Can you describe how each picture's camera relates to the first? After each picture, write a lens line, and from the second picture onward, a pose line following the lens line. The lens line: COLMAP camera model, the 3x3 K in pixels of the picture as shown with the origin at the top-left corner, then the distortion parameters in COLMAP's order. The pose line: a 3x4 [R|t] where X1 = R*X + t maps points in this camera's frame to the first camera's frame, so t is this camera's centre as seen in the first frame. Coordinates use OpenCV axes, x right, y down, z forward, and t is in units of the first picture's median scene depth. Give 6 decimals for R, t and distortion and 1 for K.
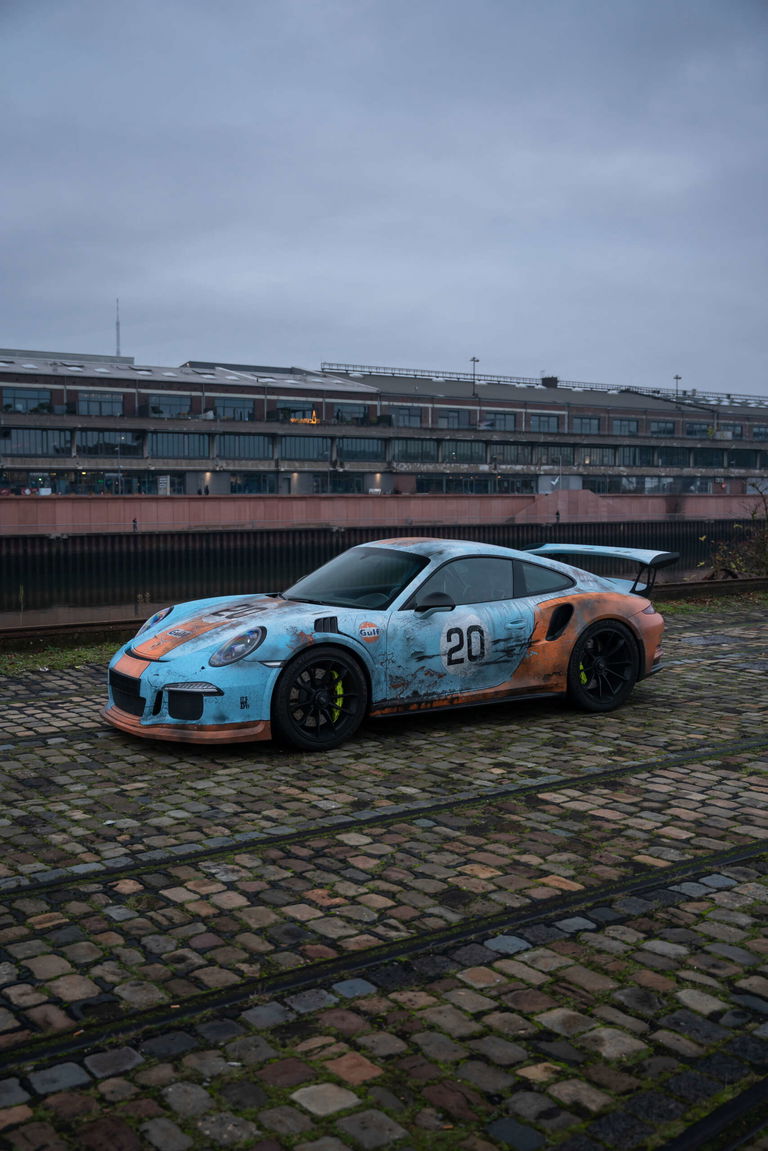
lens RADIAL K [[1197.6, 0, 380.4], [0, 1197.6, 575.1], [0, 0, 1]] dist [-0.053002, 0.000000]
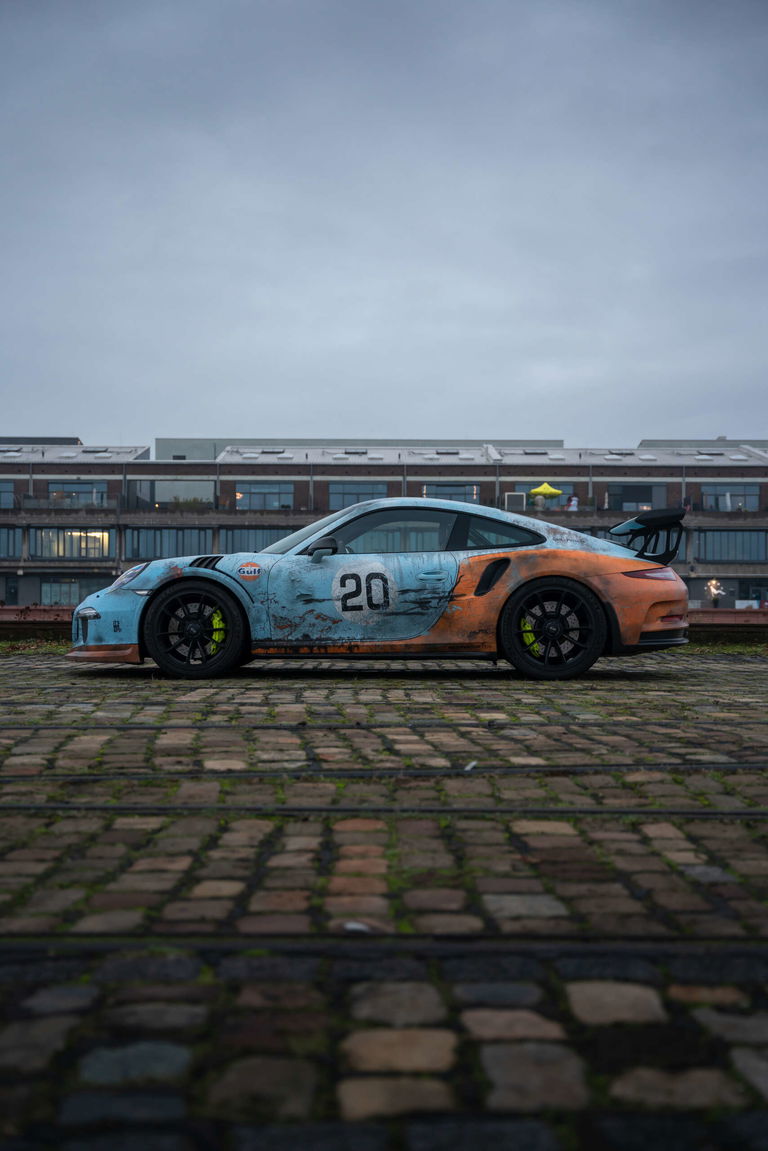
lens RADIAL K [[1421.6, 0, 382.0], [0, 1421.6, 577.1], [0, 0, 1]] dist [0.033194, 0.000000]
pose [[0.814709, -0.011348, -0.579760, 0.762018], [-0.045306, 0.995506, -0.083152, 0.143113], [0.578098, 0.094012, 0.810533, 0.063035]]
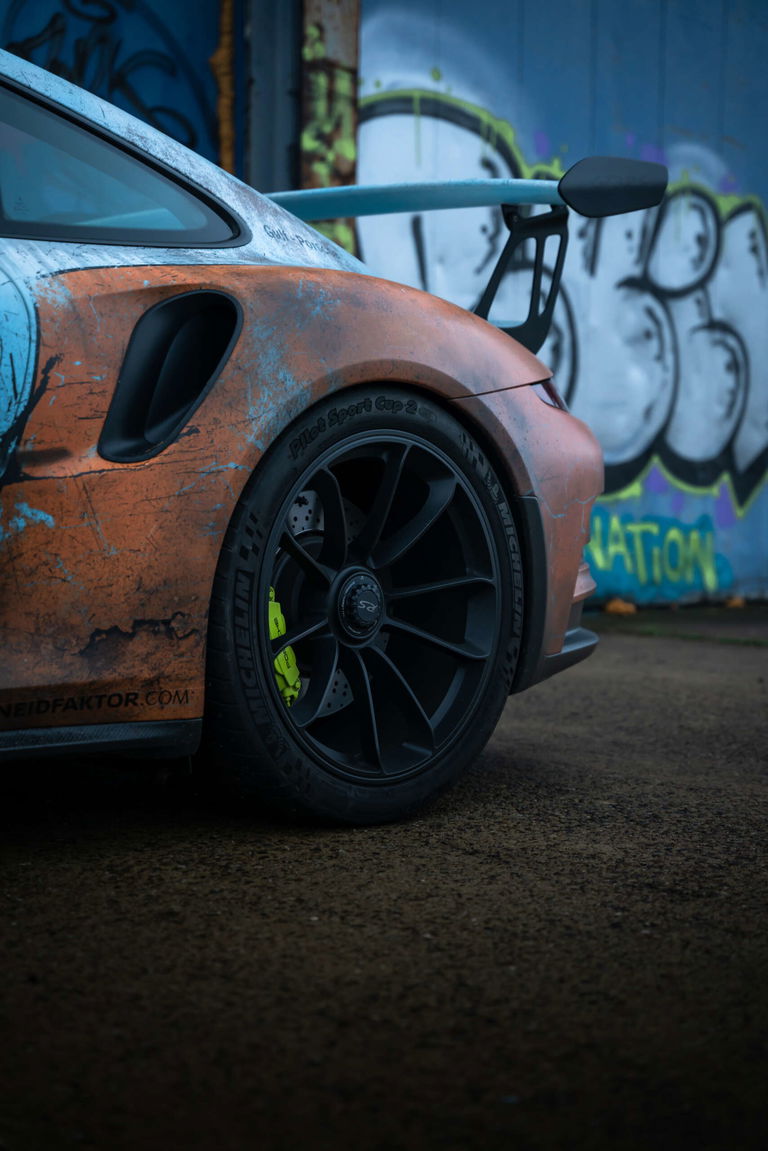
lens RADIAL K [[2102.6, 0, 380.9], [0, 2102.6, 570.3], [0, 0, 1]] dist [0.278664, 0.000000]
pose [[0.970902, 0.013931, 0.239071, 0.105776], [-0.006322, 0.999450, -0.032566, 0.088814], [-0.239393, 0.030107, 0.970456, 0.688011]]
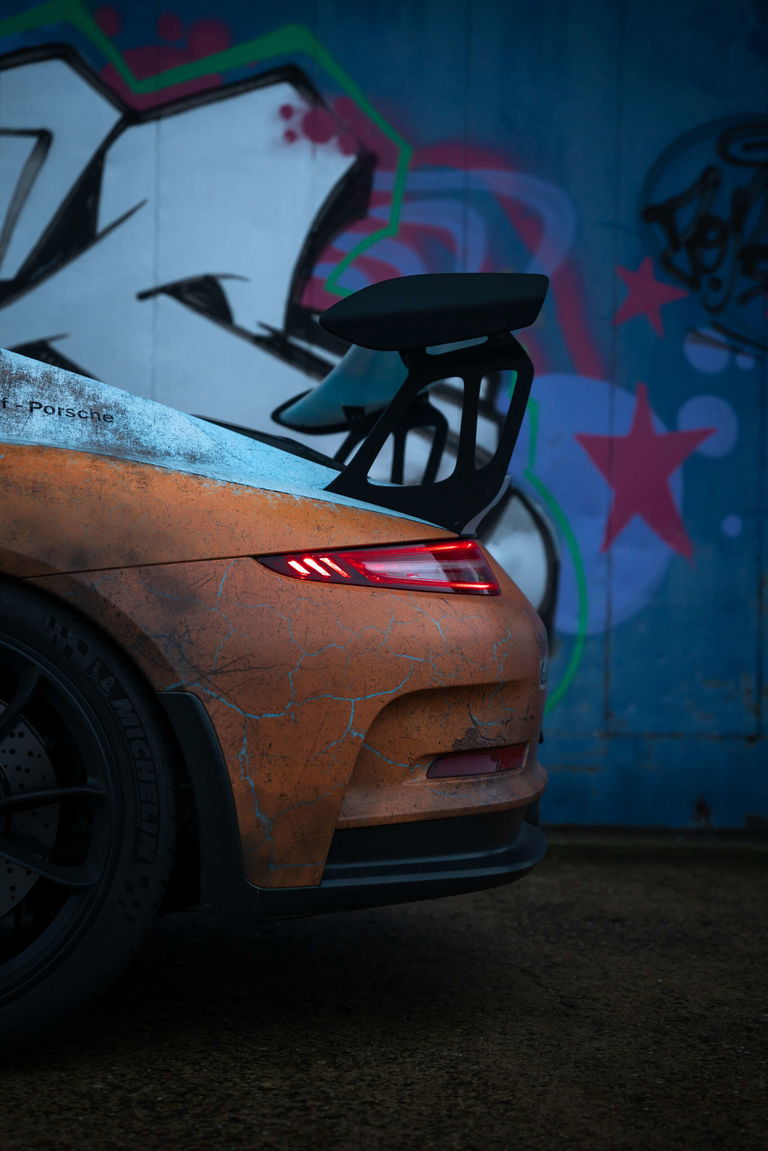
lens RADIAL K [[2102.6, 0, 378.7], [0, 2102.6, 584.4], [0, 0, 1]] dist [0.278664, 0.000000]
pose [[0.887511, 0.009462, -0.460689, 0.439540], [-0.054580, 0.994909, -0.084714, 0.069455], [0.457542, 0.100328, 0.883510, 0.798839]]
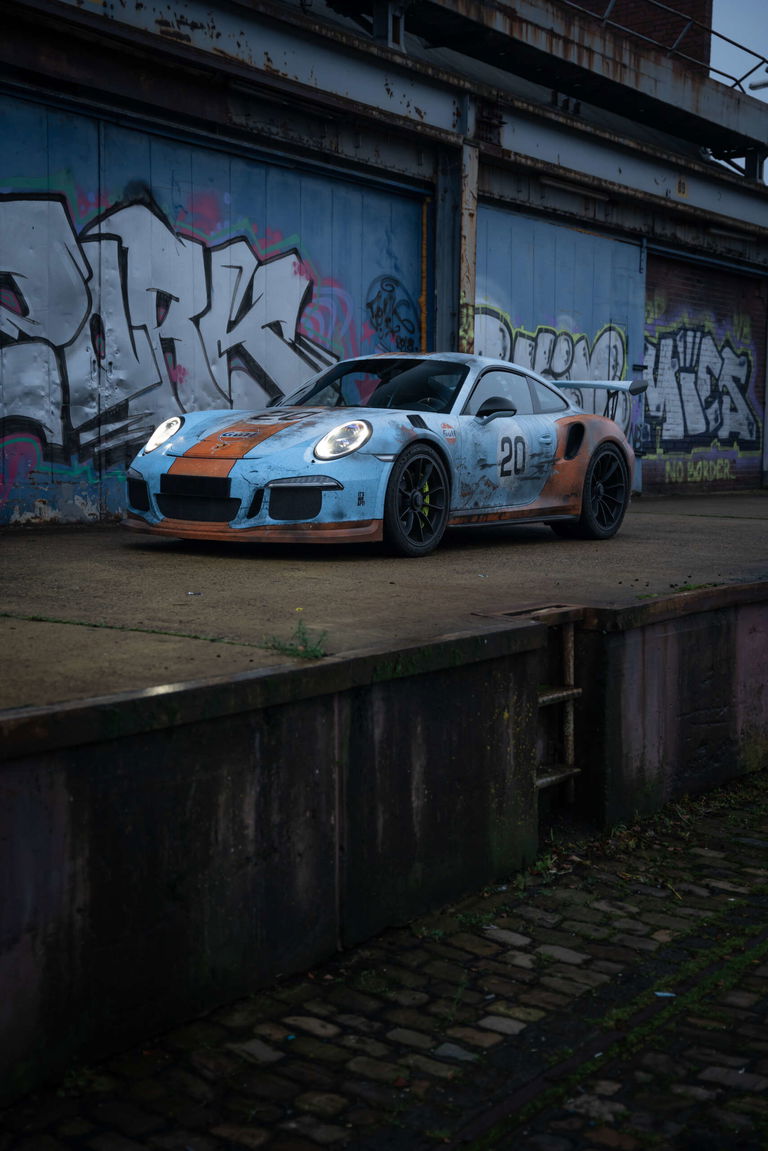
lens RADIAL K [[1551.2, 0, 365.6], [0, 1551.2, 589.6], [0, 0, 1]] dist [0.107309, 0.000000]
pose [[0.926439, -0.020270, 0.375899, -0.500833], [0.009660, 0.999501, 0.030088, 0.125893], [-0.376321, -0.024243, 0.926172, -0.092459]]
